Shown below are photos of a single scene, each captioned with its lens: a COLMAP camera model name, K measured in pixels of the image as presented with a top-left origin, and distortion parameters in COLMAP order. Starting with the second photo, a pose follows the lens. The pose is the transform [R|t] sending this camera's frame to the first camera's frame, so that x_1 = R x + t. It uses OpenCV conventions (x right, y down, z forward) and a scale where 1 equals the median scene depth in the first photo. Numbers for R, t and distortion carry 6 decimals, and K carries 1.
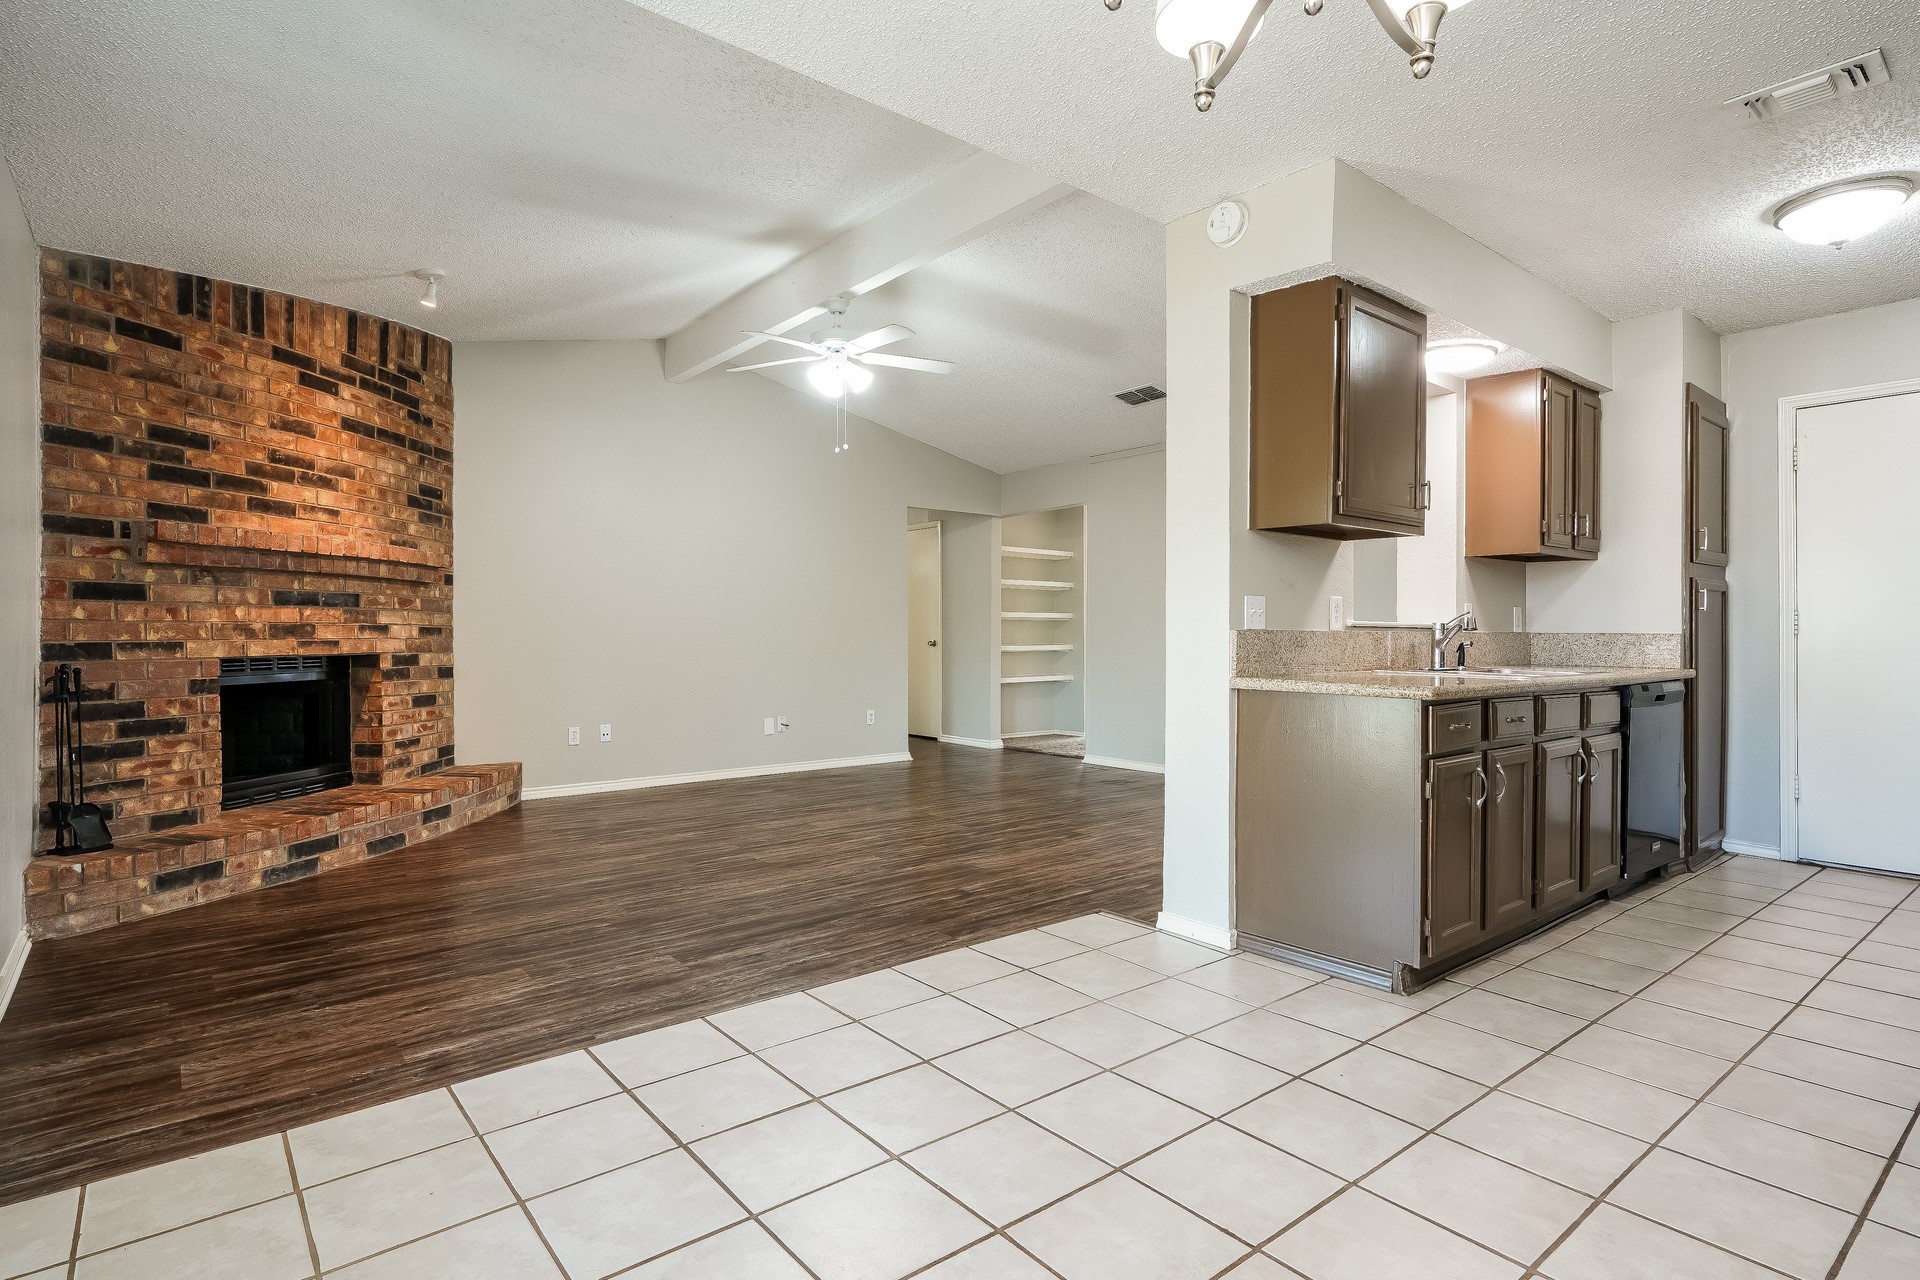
lens RADIAL K [[981.3, 0, 960.0], [0, 981.3, 640.0], [0, 0, 1]] dist [-0.005745, 0.008137]
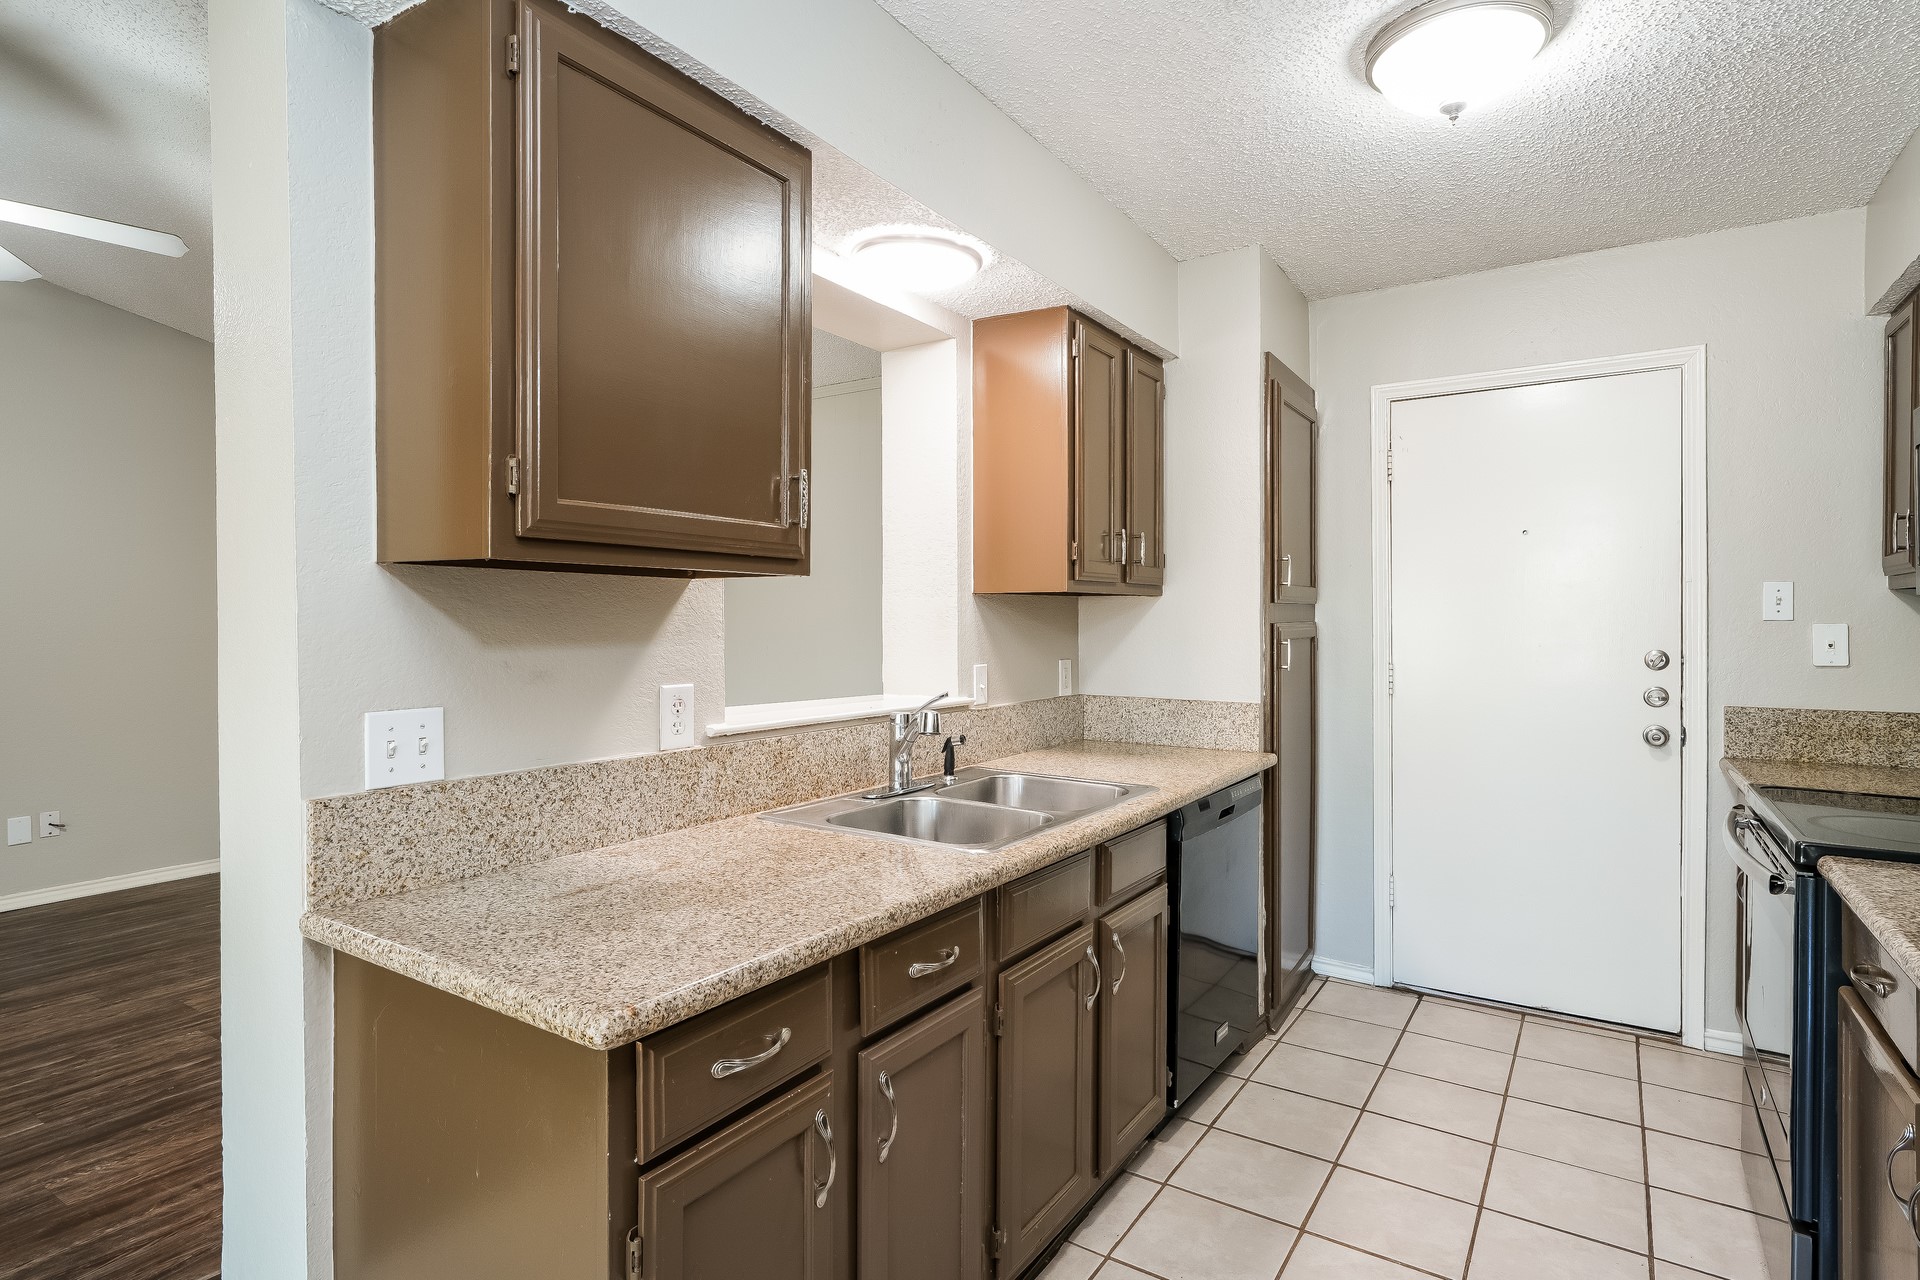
lens RADIAL K [[981.3, 0, 960.0], [0, 981.3, 640.0], [0, 0, 1]] dist [-0.005745, 0.008137]
pose [[0.955342, -0.008887, 0.295368, 0.289546], [0.005692, 0.999916, 0.011676, -0.057013], [-0.295447, -0.009474, 0.955312, 0.350403]]
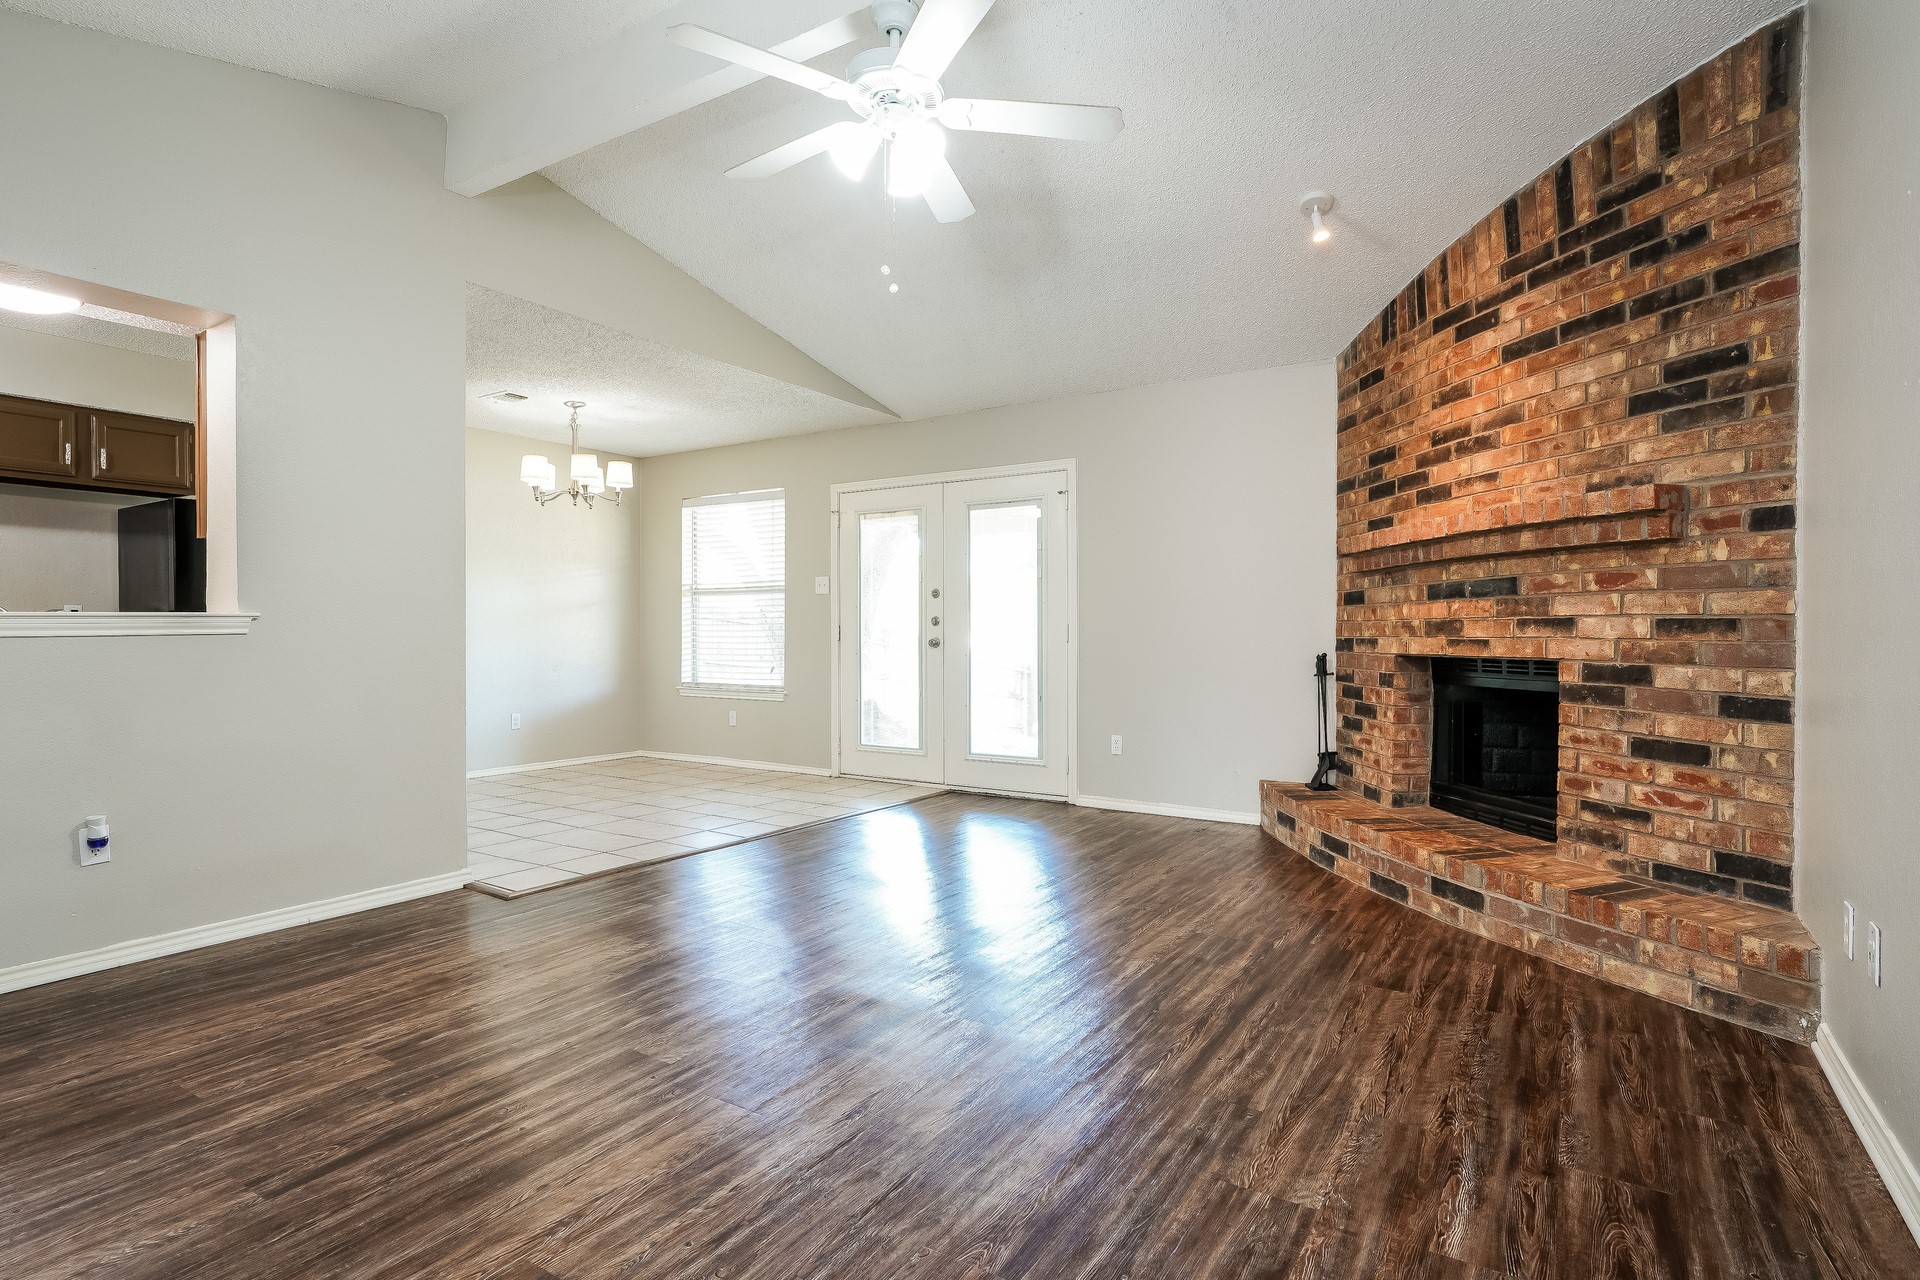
lens RADIAL K [[952.6, 0, 960.0], [0, 952.6, 640.0], [0, 0, 1]] dist [-0.000867, 0.000948]
pose [[-0.950369, 0.000493, -0.311124, 0.004491], [-0.003838, 0.999904, 0.013308, -0.007964], [0.311101, 0.013842, -0.950276, 1.652403]]
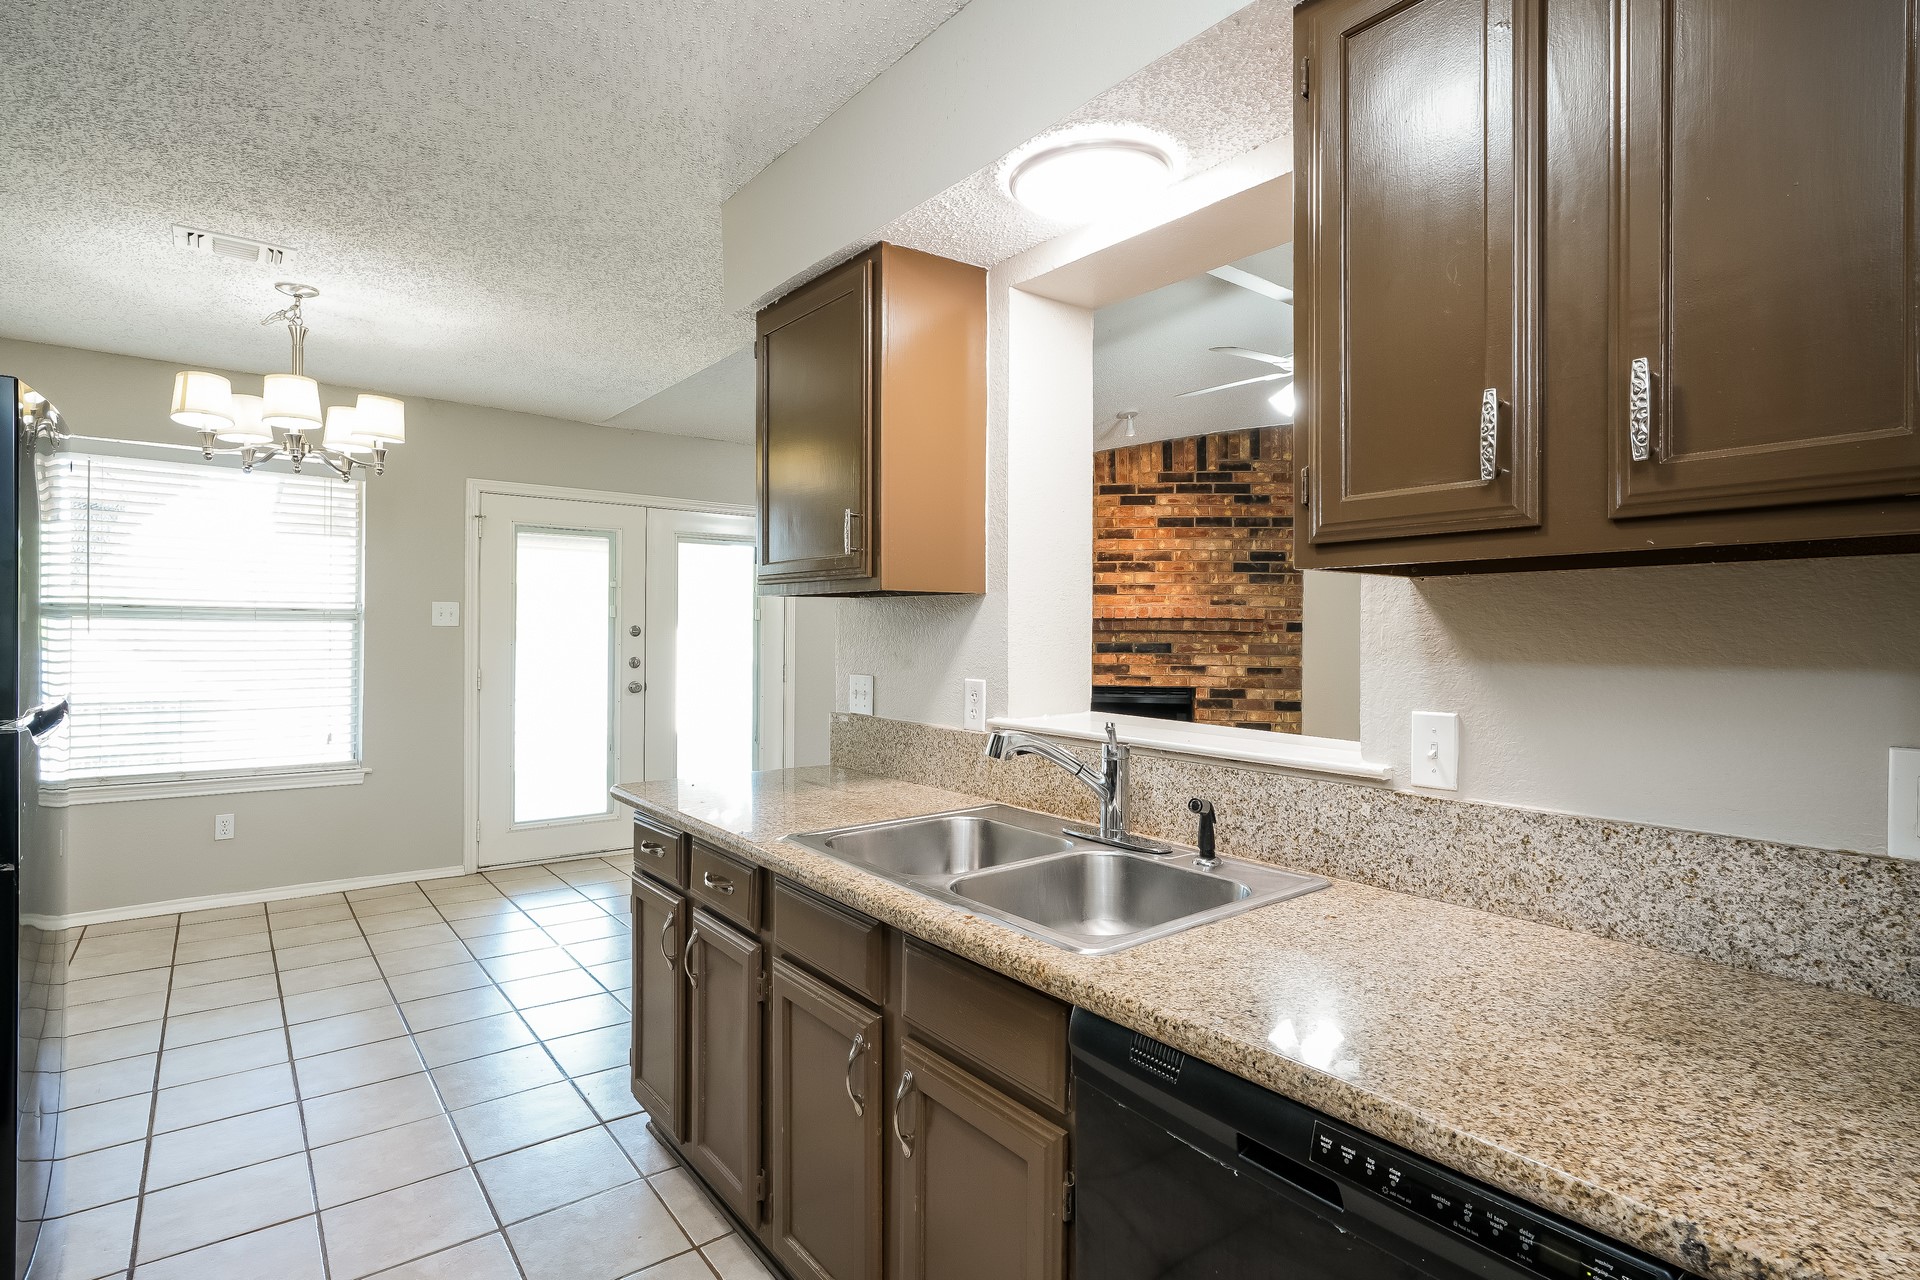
lens RADIAL K [[952.6, 0, 960.0], [0, 952.6, 640.0], [0, 0, 1]] dist [-0.000867, 0.000948]
pose [[-0.025050, 0.002443, -0.999683, 0.783048], [-0.015281, 0.999879, 0.002826, -0.054357], [0.999569, 0.015347, -0.025009, 0.786707]]
